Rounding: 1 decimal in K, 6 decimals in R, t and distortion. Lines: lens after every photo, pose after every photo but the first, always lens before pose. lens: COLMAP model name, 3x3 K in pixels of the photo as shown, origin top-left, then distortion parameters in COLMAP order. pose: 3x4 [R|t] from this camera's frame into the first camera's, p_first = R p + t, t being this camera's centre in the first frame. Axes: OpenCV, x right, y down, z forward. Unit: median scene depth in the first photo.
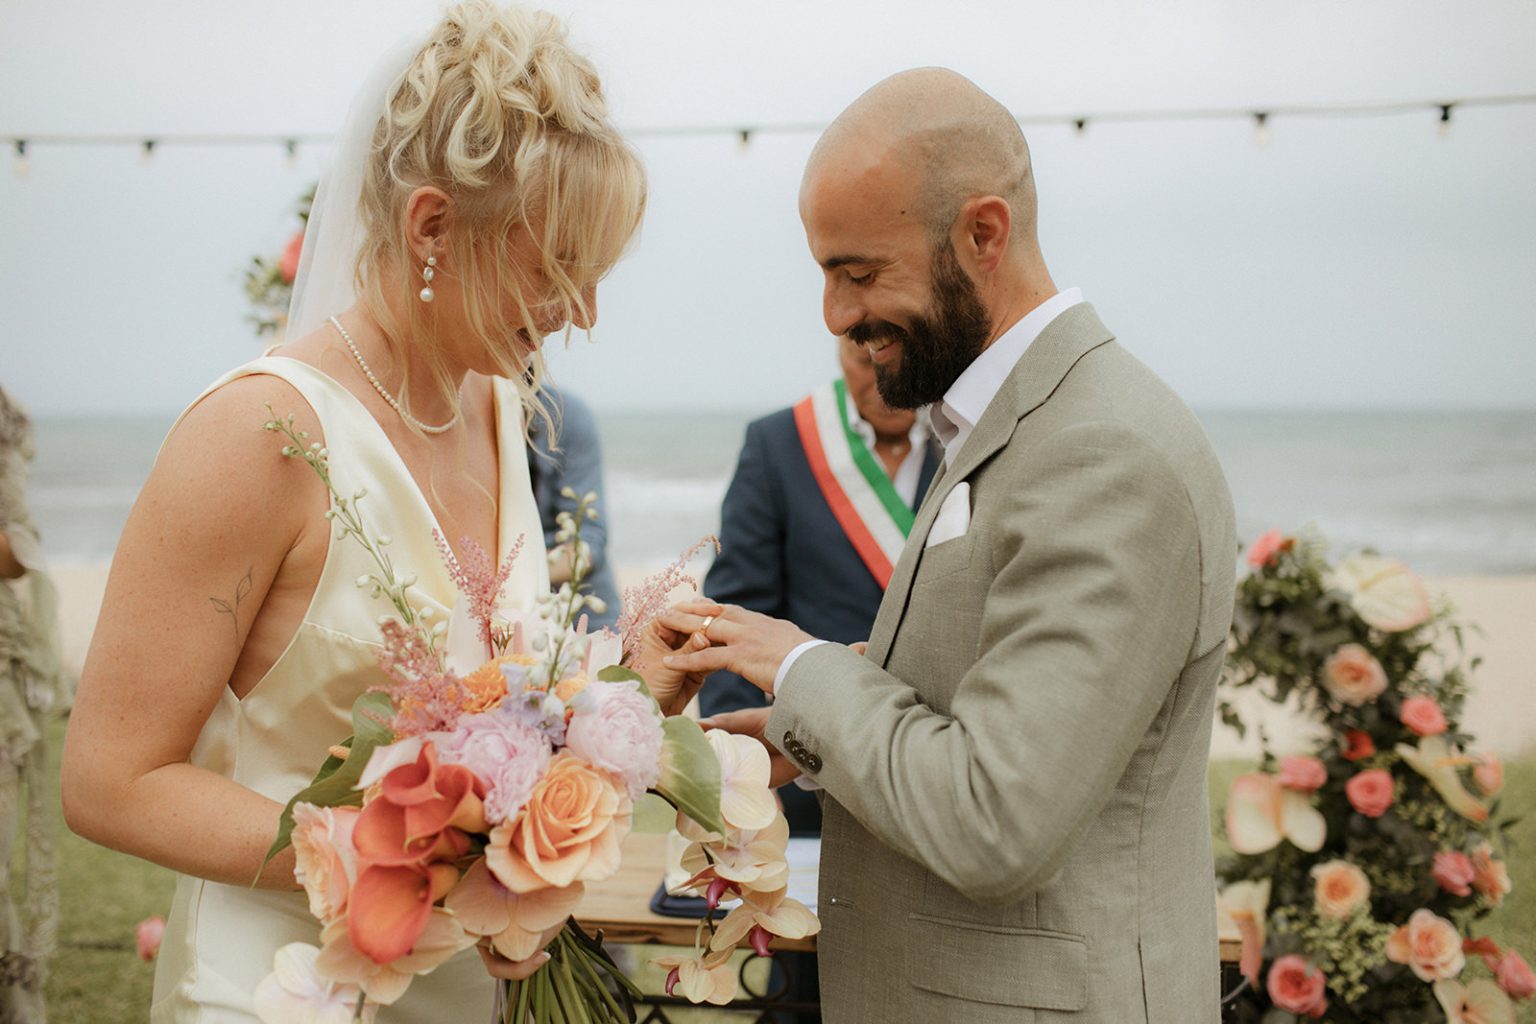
lens RADIAL K [[1674.1, 0, 722.5], [0, 1674.1, 515.8], [0, 0, 1]] dist [-0.100370, 0.124325]
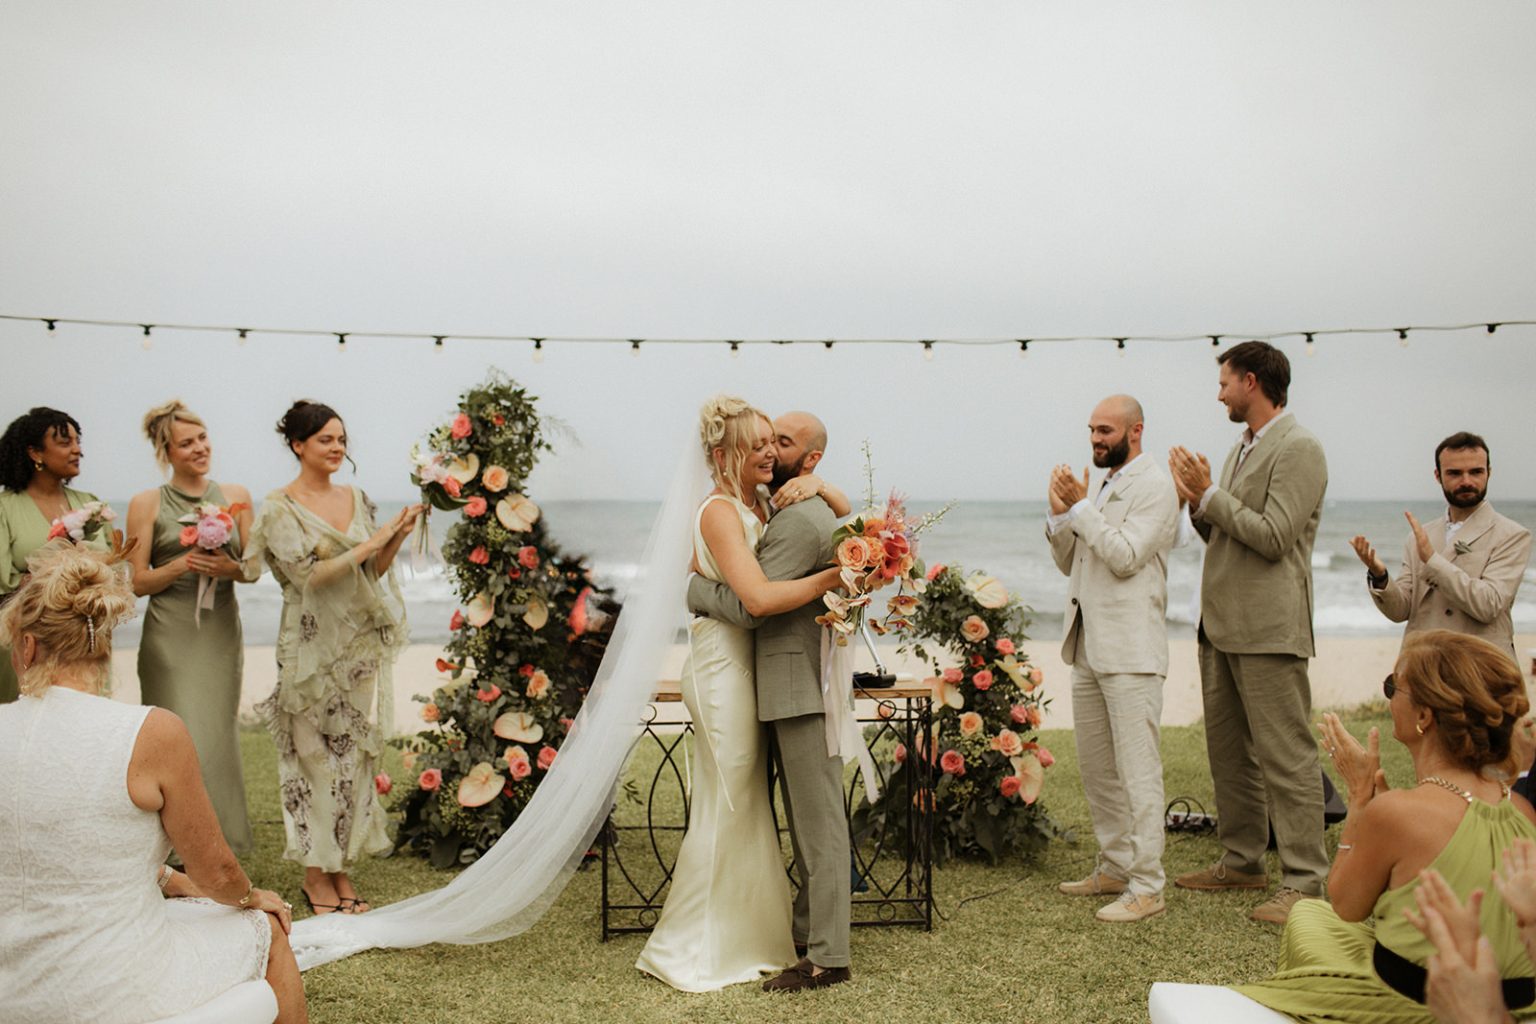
lens RADIAL K [[1455.0, 0, 753.1], [0, 1455.0, 509.0], [0, 0, 1]] dist [-0.101755, 0.107511]
pose [[0.980456, 0.003244, 0.196711, -0.282005], [0.008081, 0.998356, -0.056741, 0.045278], [-0.196572, 0.057221, 0.978818, -0.824102]]
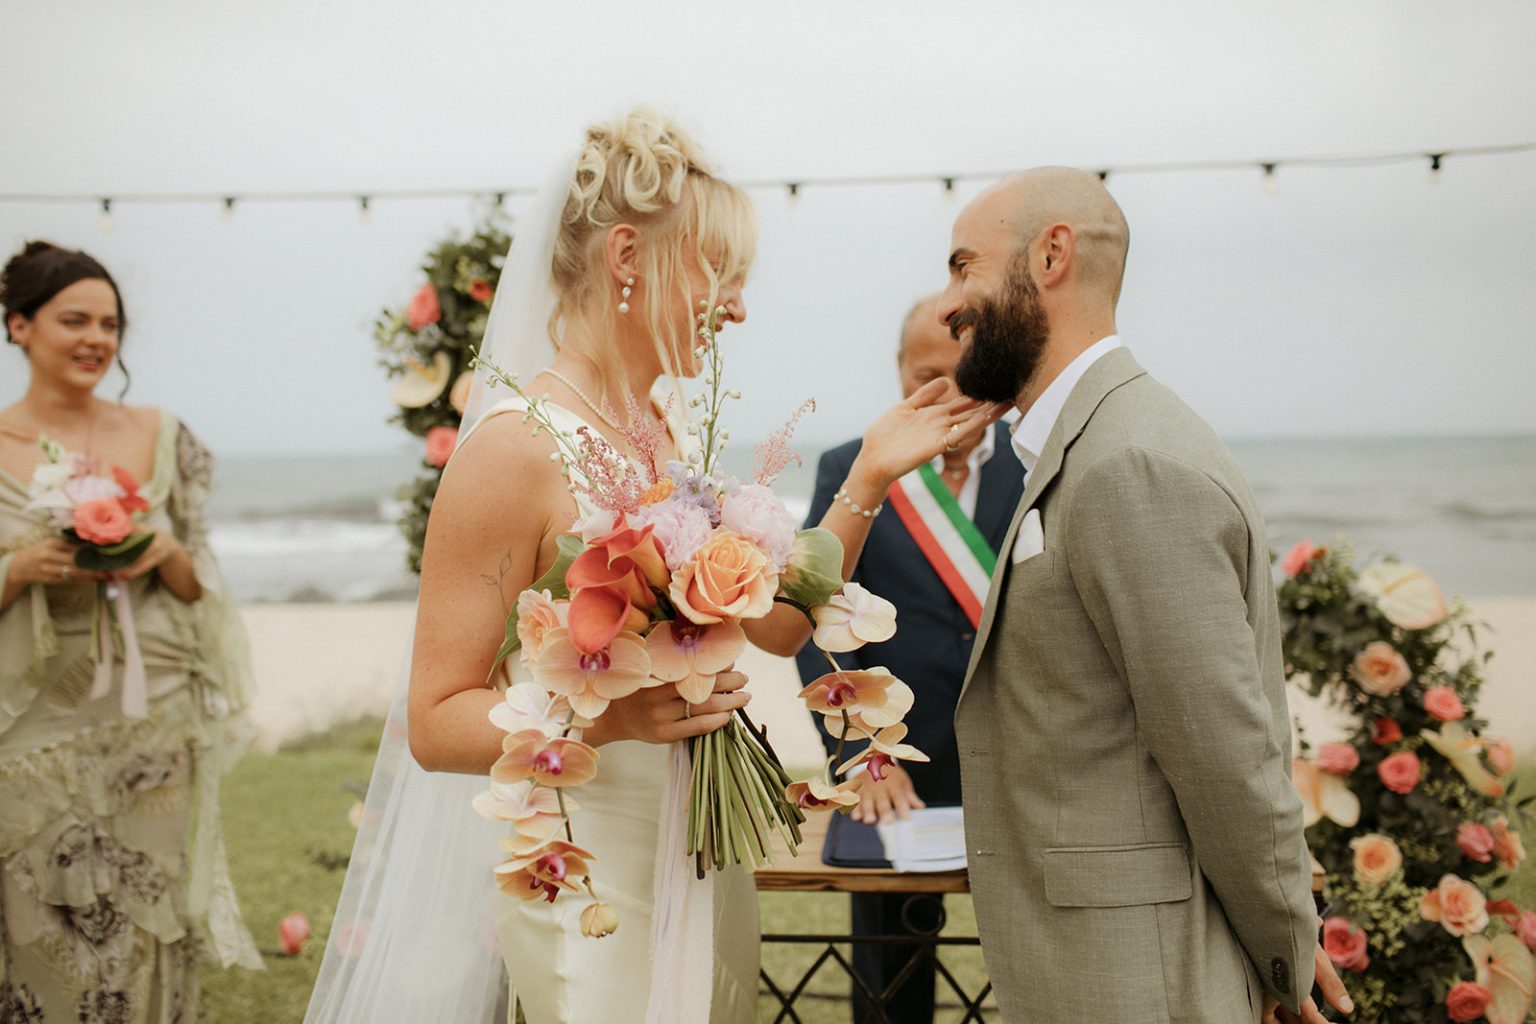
lens RADIAL K [[1634.9, 0, 768.0], [0, 1634.9, 512.0], [0, 0, 1]] dist [-0.118711, 0.171814]
pose [[0.999527, -0.014804, 0.026949, -0.062244], [0.015419, 0.999622, -0.022765, 0.008532], [-0.026602, 0.023170, 0.999378, -0.084722]]
